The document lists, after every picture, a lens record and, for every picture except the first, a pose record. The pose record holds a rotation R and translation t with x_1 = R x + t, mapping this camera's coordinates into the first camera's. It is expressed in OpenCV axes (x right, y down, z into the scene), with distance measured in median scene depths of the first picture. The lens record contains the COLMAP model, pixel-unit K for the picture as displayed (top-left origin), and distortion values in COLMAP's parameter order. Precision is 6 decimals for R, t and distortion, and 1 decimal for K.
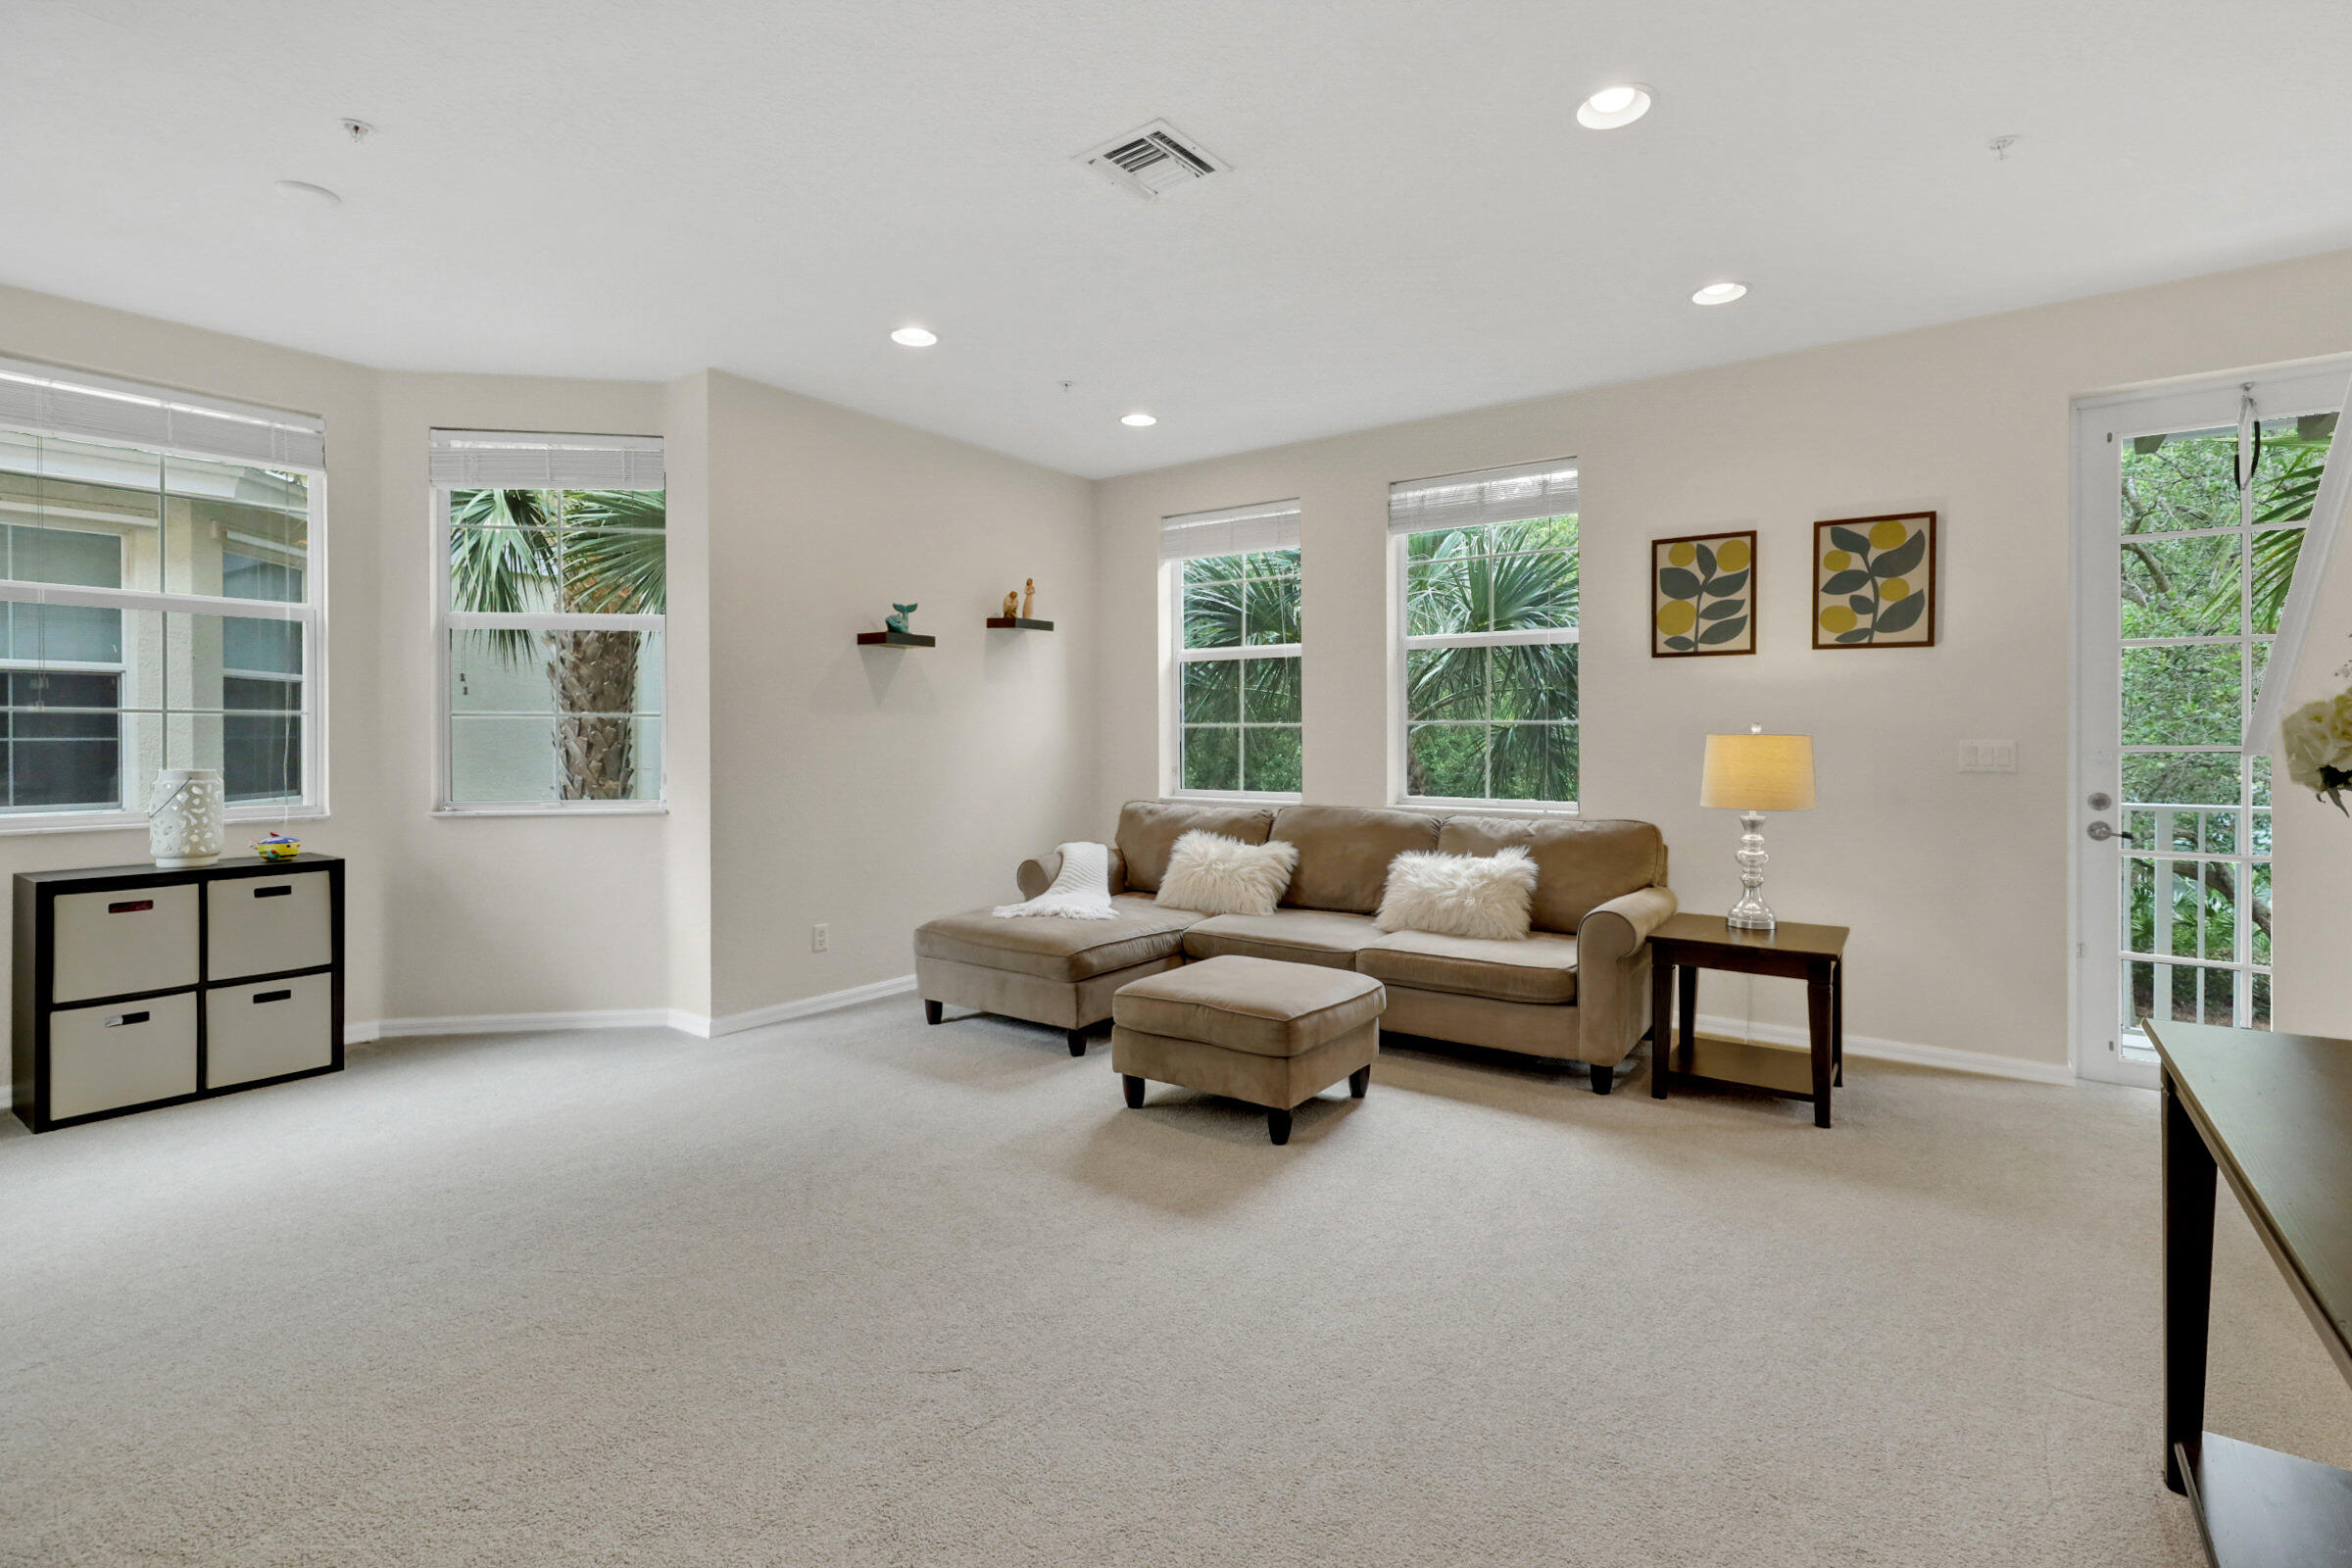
lens RADIAL K [[1072.5, 0, 1173.9], [0, 1072.5, 752.4], [0, 0, 1]] dist [-0.001272, -0.000215]
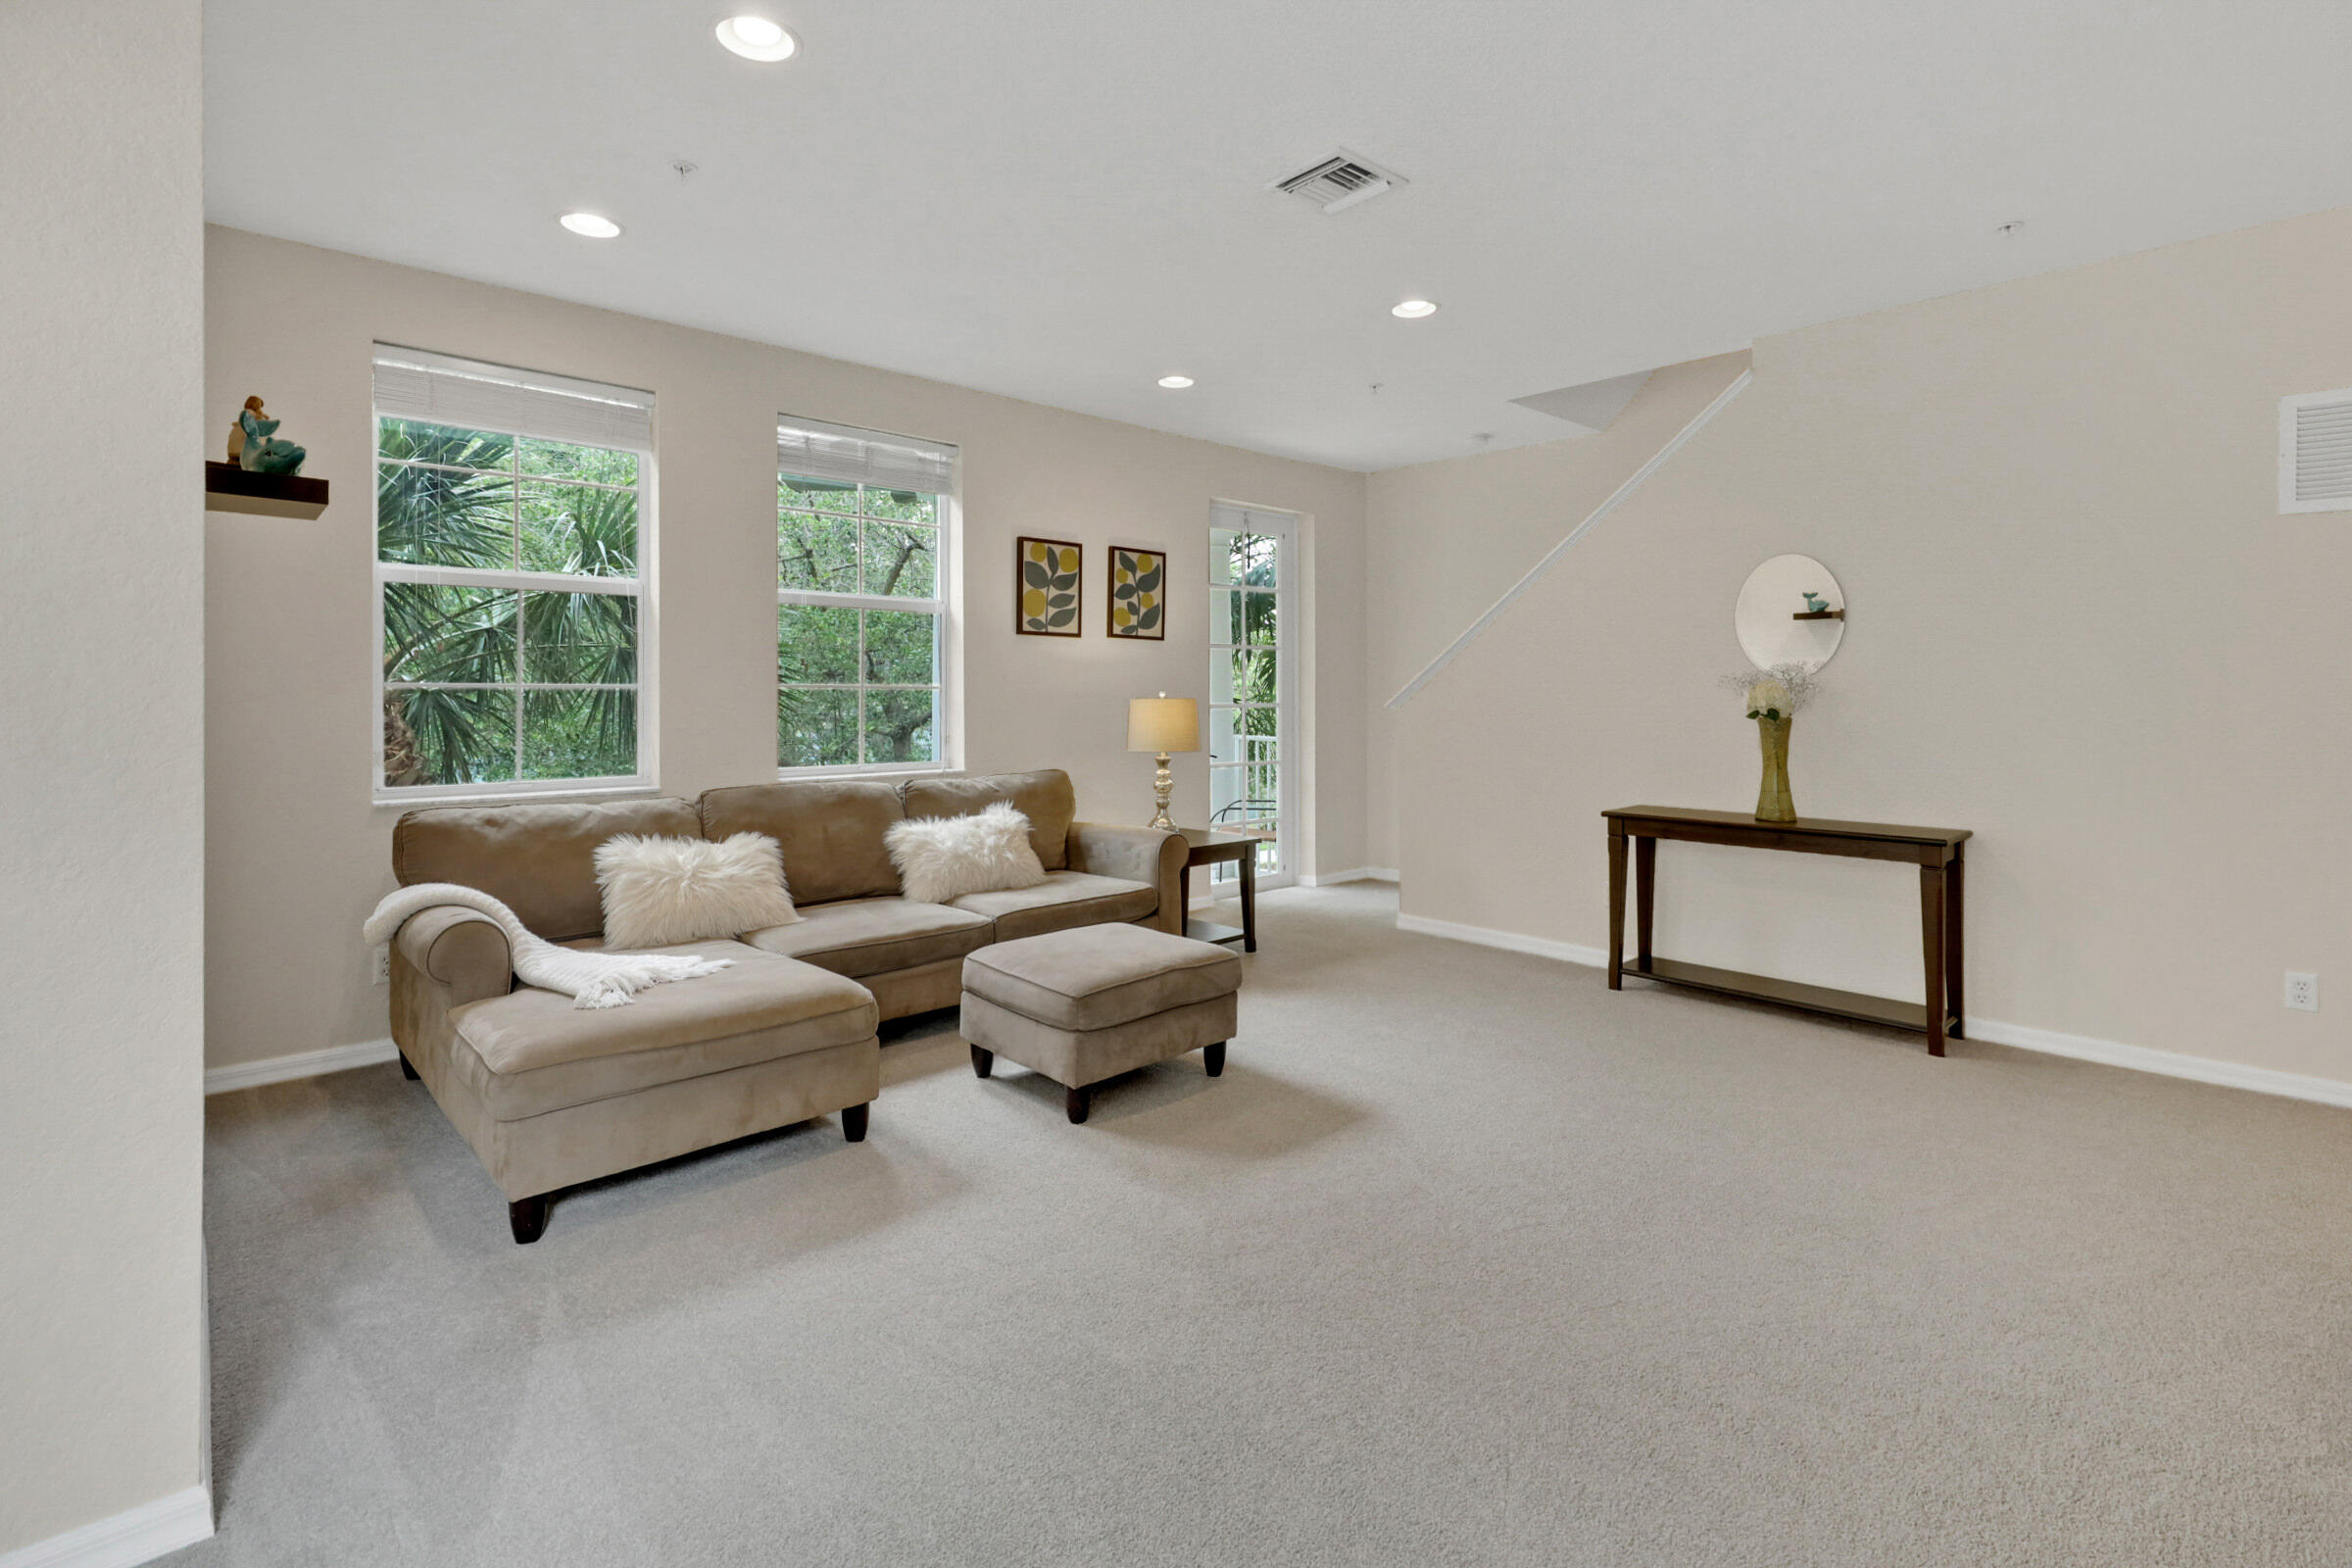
lens RADIAL K [[1079.1, 0, 1181.7], [0, 1079.1, 732.0], [0, 0, 1]] dist [0.000484, -0.000094]
pose [[0.190185, -0.031846, 0.981232, -0.762685], [0.018018, 0.999419, 0.028944, -0.011890], [-0.981583, 0.012175, 0.190648, 0.642685]]
